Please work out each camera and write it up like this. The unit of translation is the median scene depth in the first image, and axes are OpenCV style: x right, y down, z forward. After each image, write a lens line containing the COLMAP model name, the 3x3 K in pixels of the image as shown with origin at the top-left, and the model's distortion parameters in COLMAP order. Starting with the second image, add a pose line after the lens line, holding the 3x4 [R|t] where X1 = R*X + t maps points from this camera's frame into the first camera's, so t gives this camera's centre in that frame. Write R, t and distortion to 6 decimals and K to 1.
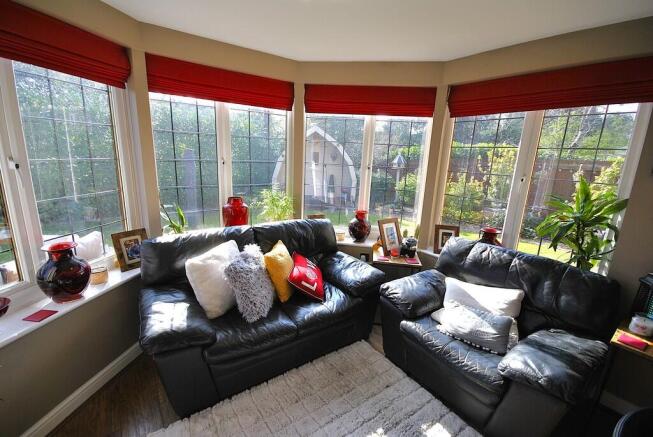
lens RADIAL K [[290.7, 0, 326.5], [0, 290.7, 218.5], [0, 0, 1]] dist [0.015305, -0.014347]
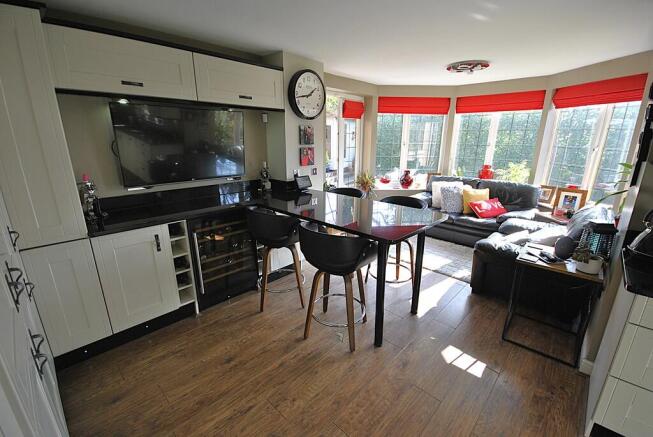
lens RADIAL K [[290.7, 0, 326.5], [0, 290.7, 218.5], [0, 0, 1]] dist [0.015305, -0.014347]
pose [[0.152431, 0.226736, -0.961954, 1.475233], [-0.220687, 0.956561, 0.190495, 0.132130], [0.963360, 0.183254, 0.195847, -0.267400]]
